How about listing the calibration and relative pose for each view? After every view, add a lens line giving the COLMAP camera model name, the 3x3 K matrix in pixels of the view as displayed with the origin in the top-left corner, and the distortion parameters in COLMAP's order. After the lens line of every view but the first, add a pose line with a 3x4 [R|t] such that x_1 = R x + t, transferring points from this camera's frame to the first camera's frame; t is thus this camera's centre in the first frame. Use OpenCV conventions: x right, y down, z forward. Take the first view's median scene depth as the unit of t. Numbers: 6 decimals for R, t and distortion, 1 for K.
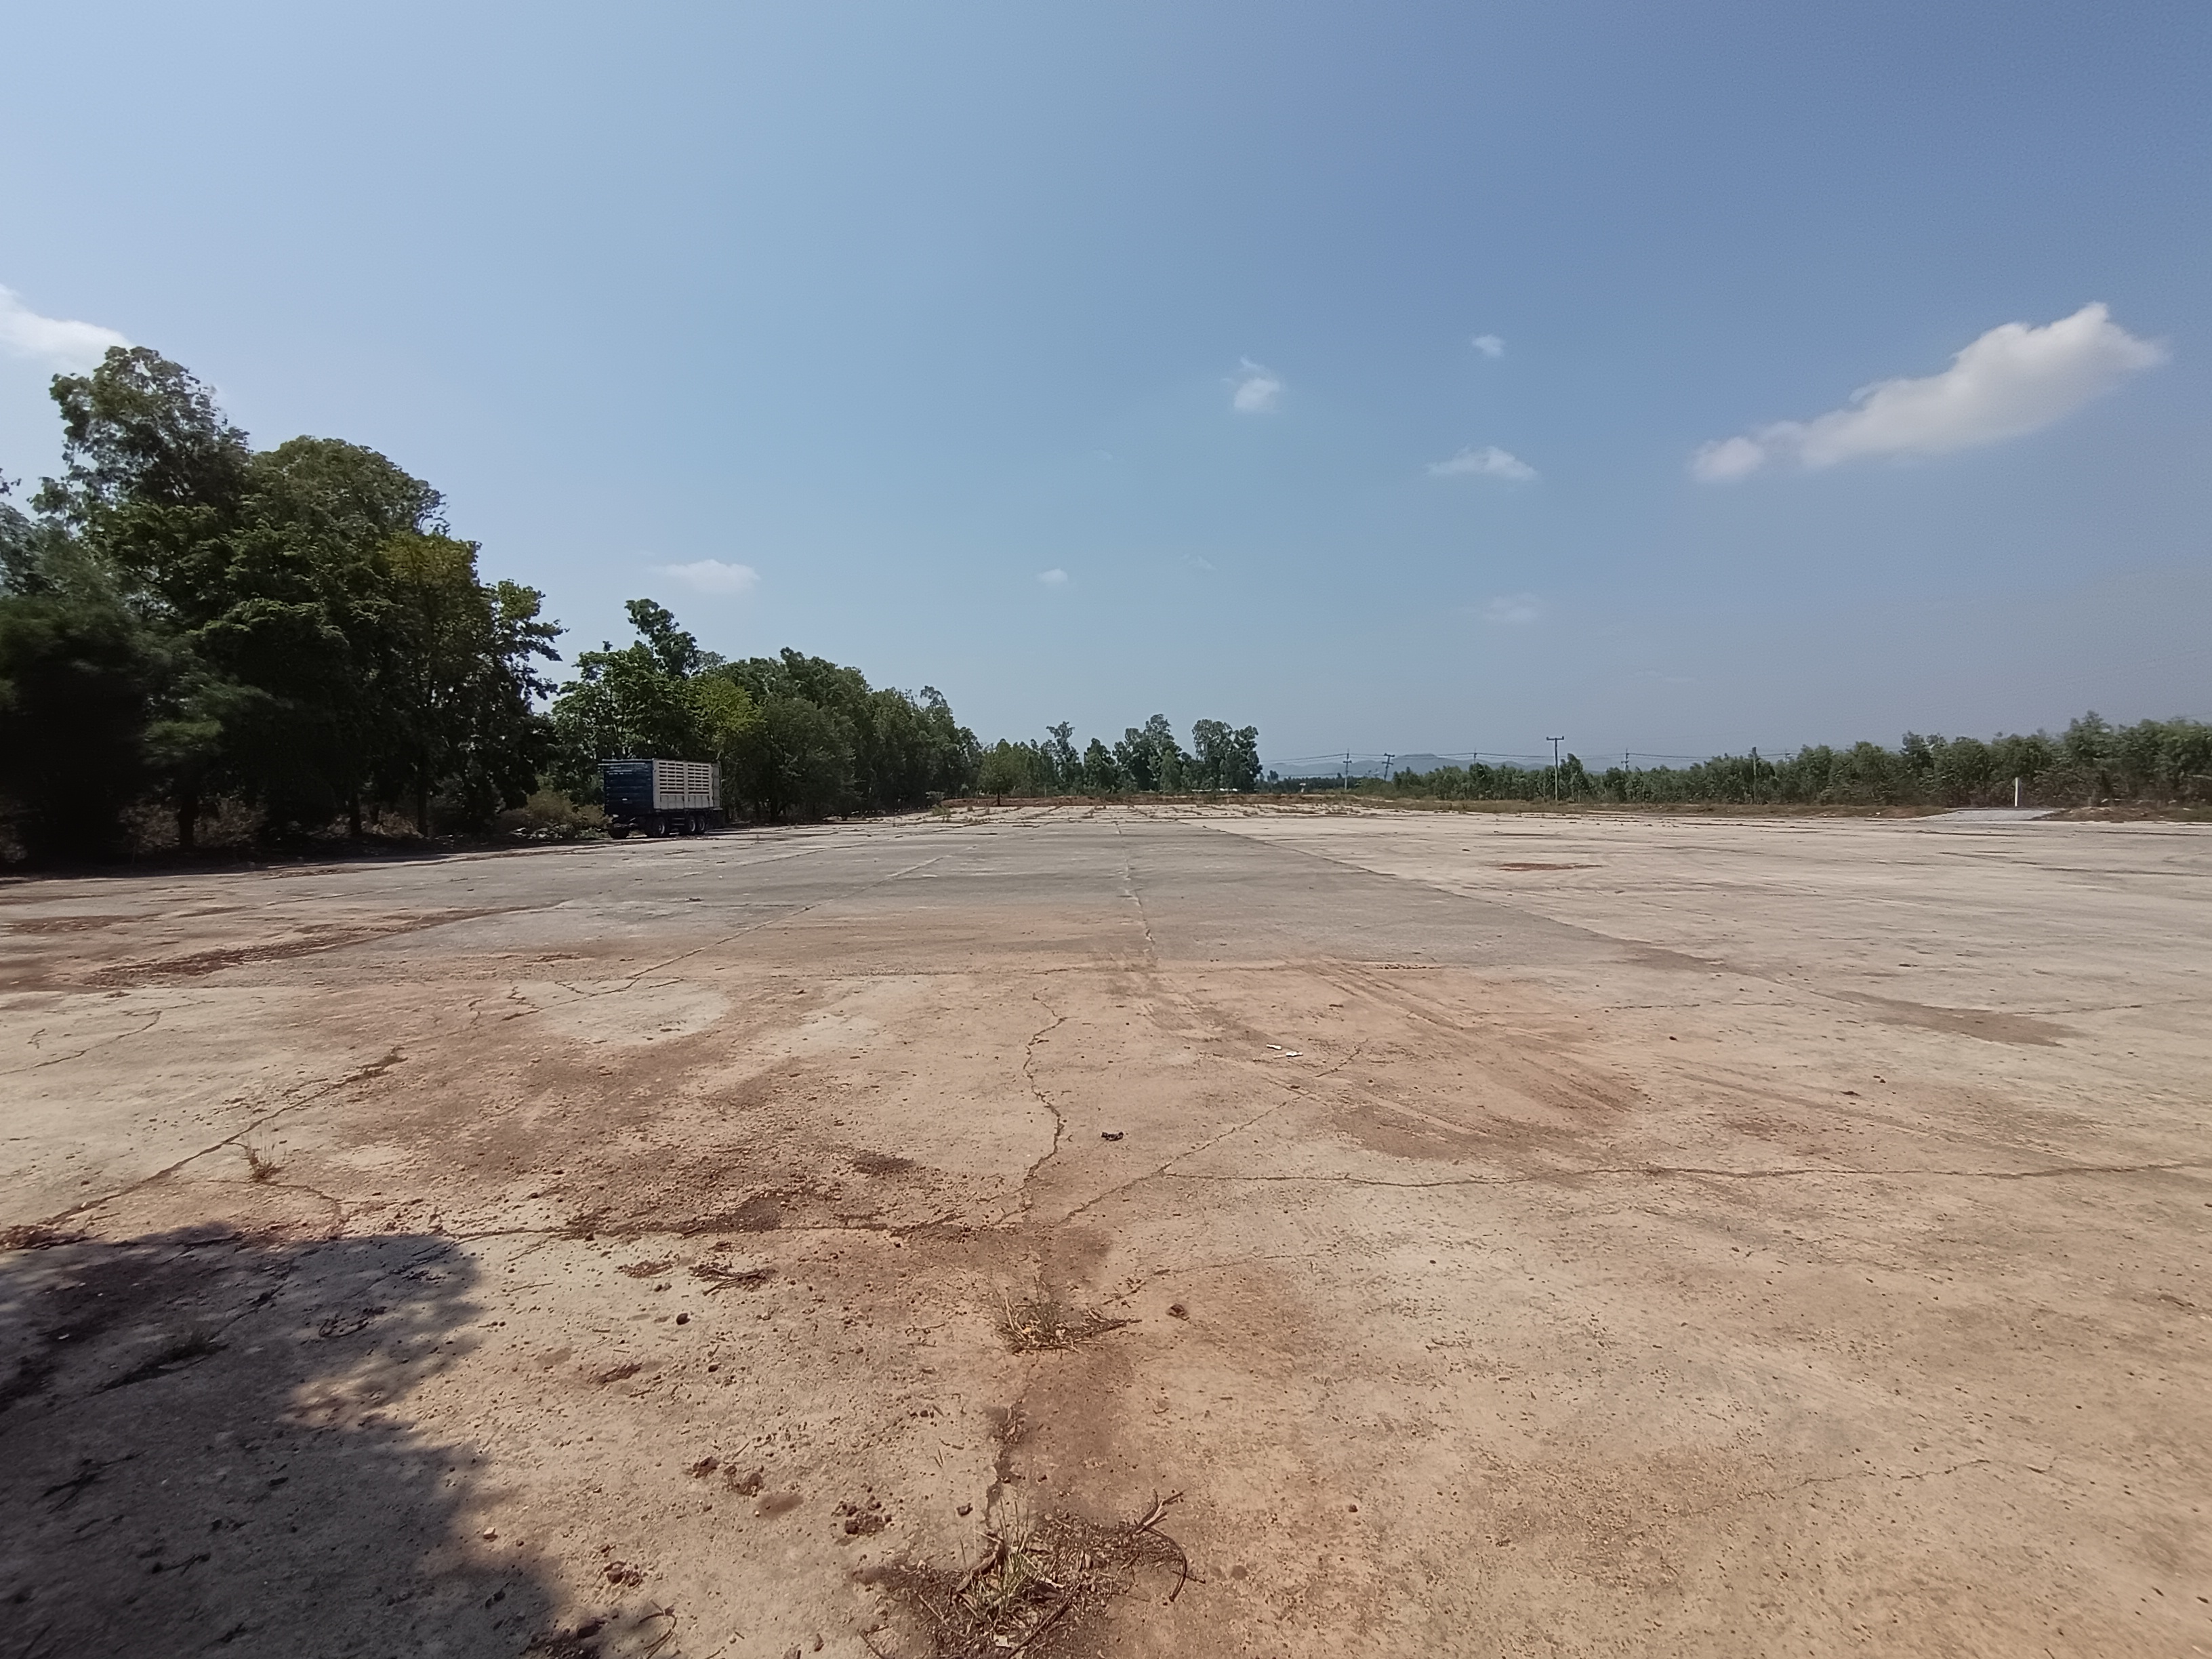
lens RADIAL K [[1039.1, 0, 1141.6], [0, 1039.1, 795.3], [0, 0, 1]] dist [-0.031365, 0.021709]
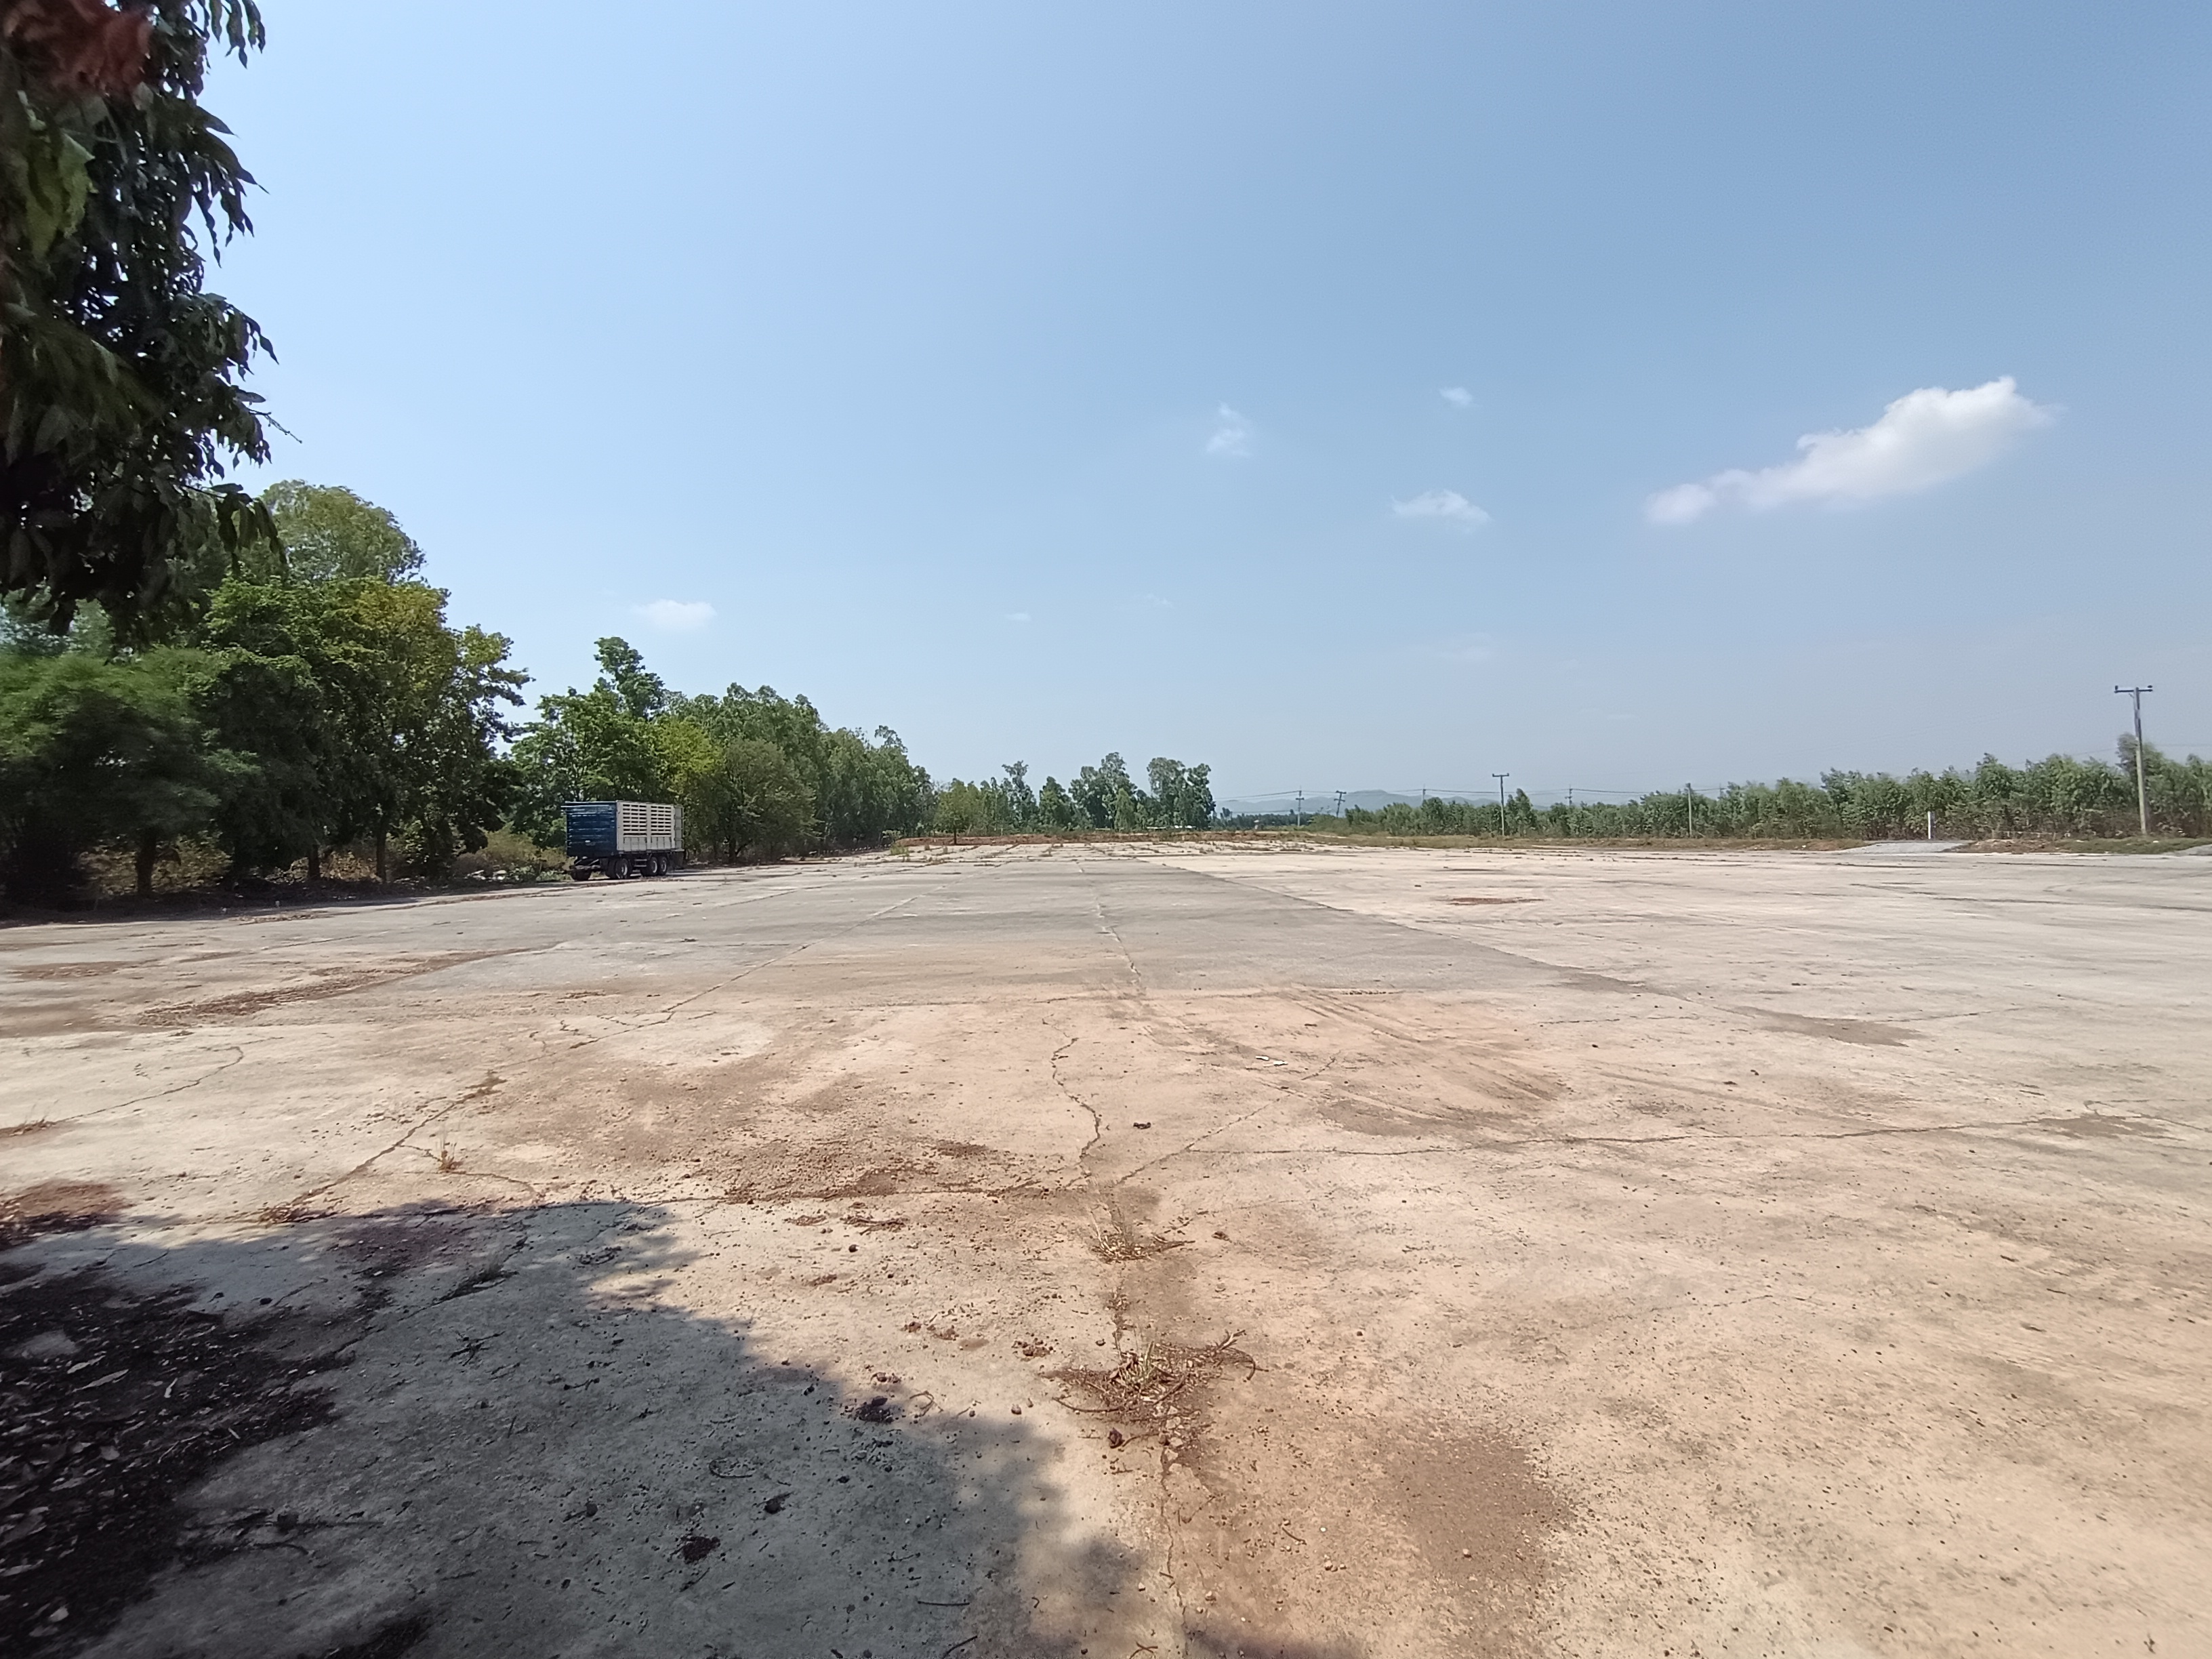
lens RADIAL K [[1039.1, 0, 1141.6], [0, 1039.1, 795.3], [0, 0, 1]] dist [-0.031365, 0.021709]
pose [[0.998950, -0.004345, 0.045601, -0.065993], [0.005958, 0.999359, -0.035289, -0.015888], [-0.045419, 0.035523, 0.998336, -0.192794]]
